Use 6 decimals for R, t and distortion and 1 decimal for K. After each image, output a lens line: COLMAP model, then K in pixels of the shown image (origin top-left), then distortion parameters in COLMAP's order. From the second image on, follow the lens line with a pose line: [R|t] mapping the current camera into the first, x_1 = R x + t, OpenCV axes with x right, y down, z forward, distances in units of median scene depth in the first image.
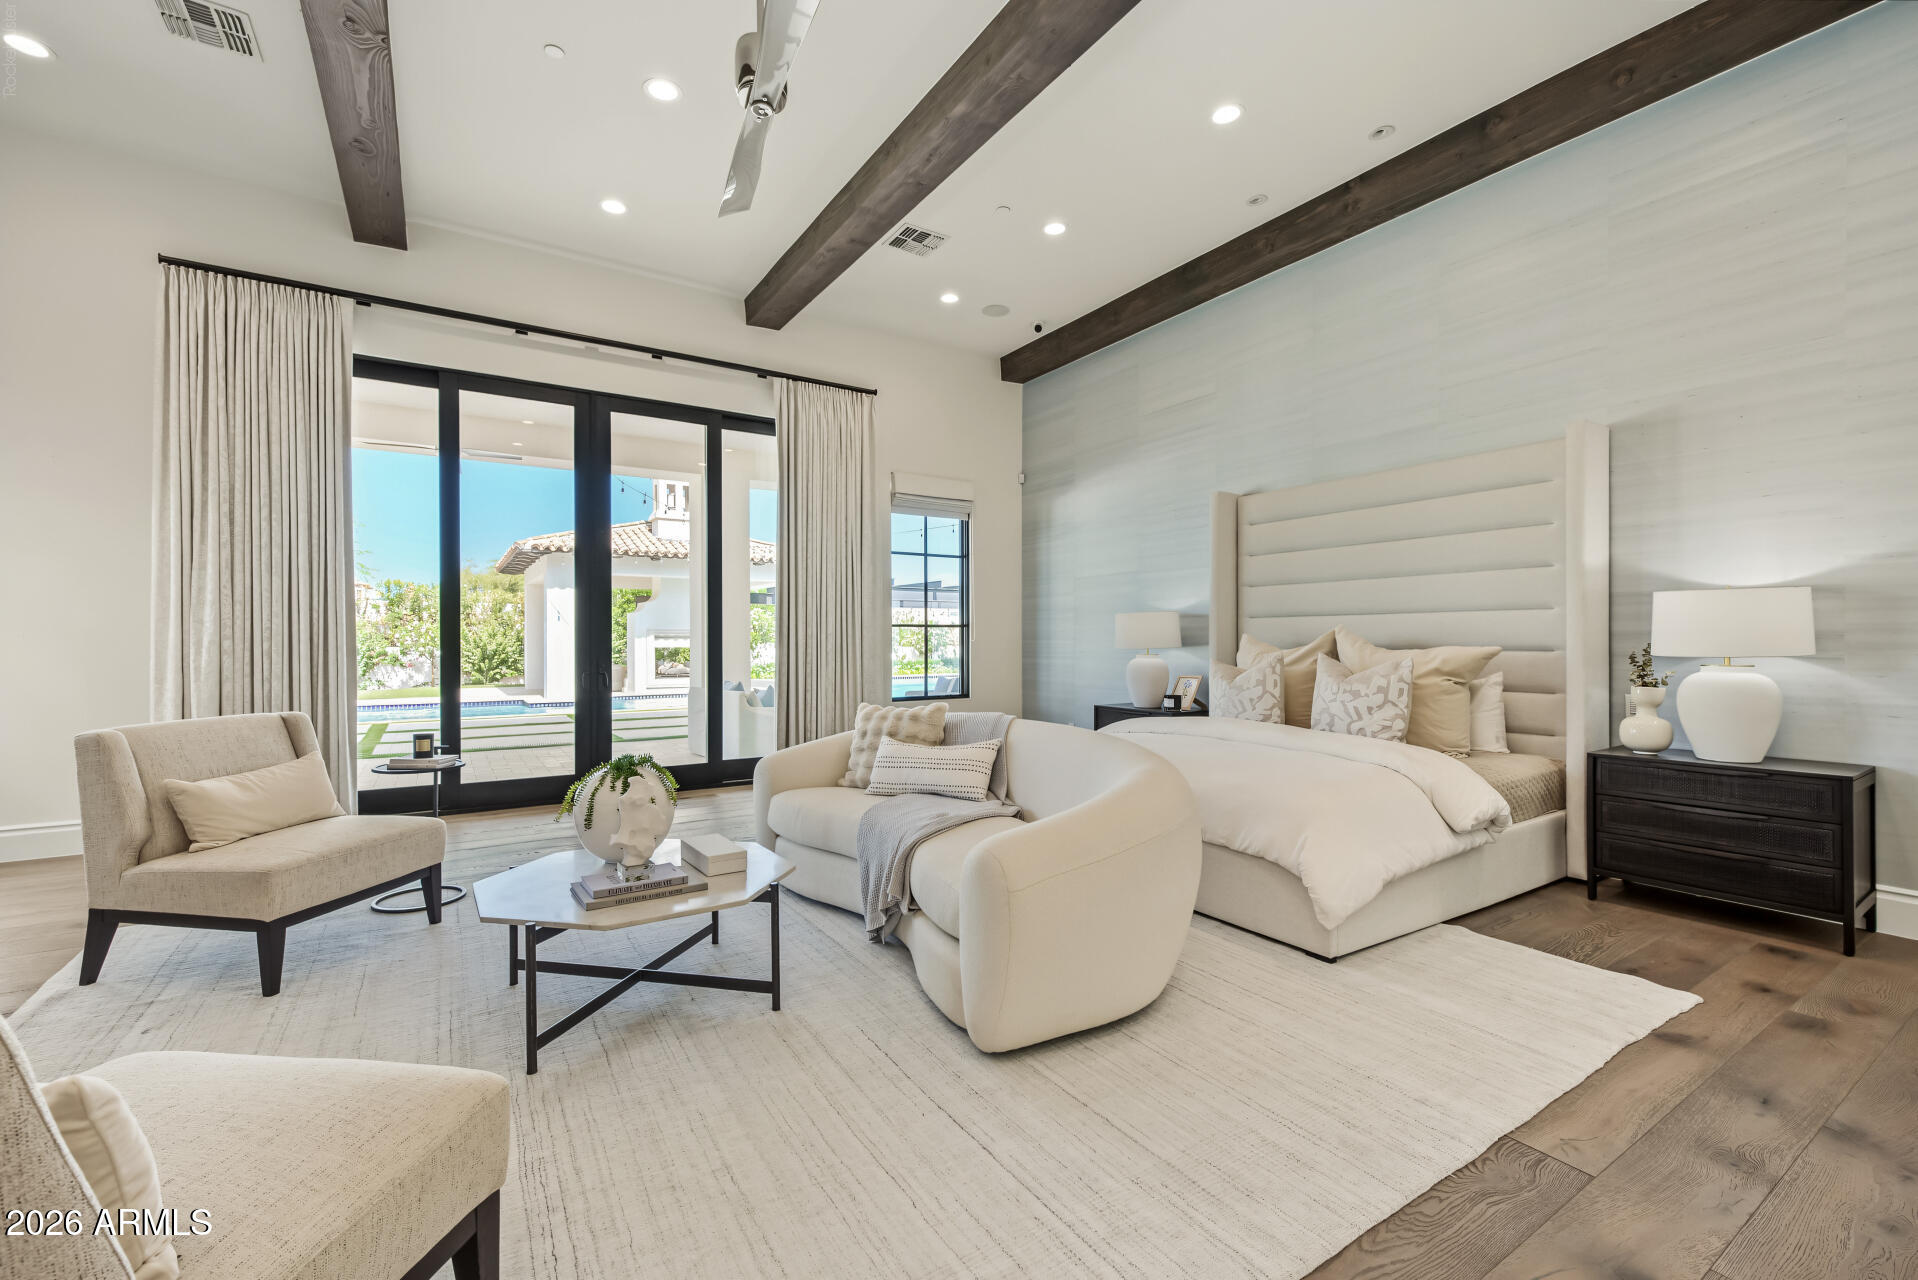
lens RADIAL K [[804.6, 0, 955.0], [0, 804.6, 651.3], [0, 0, 1]] dist [0.016199, -0.000022]
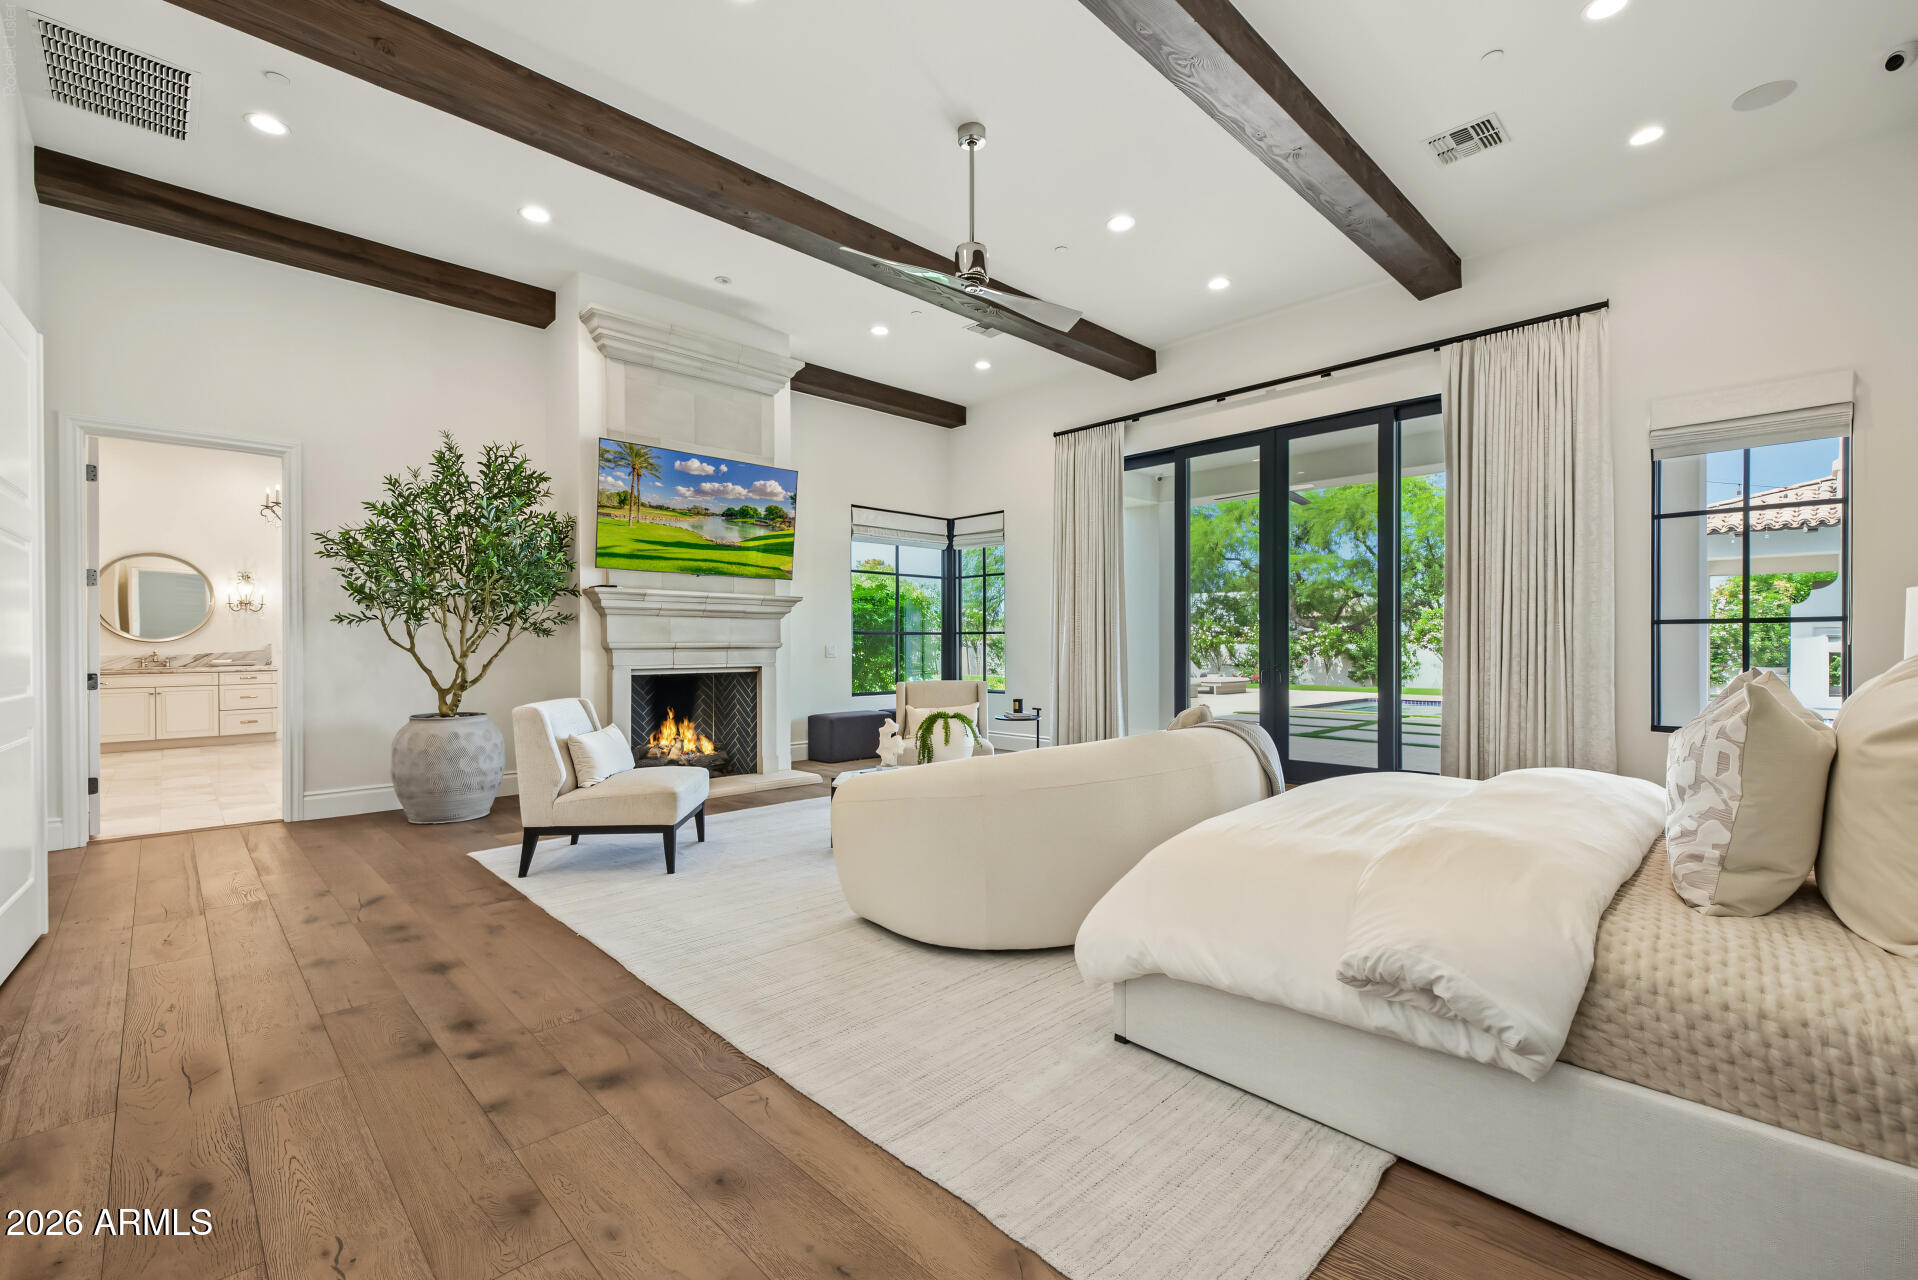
lens RADIAL K [[814.7, 0, 959.0], [0, 814.7, 640.0], [0, 0, 1]] dist [0.009666, -0.000379]
pose [[0.199701, -0.003546, -0.979850, 0.638785], [-0.017366, 0.999824, -0.007158, -0.001265], [0.979703, 0.018445, 0.199604, 0.352186]]
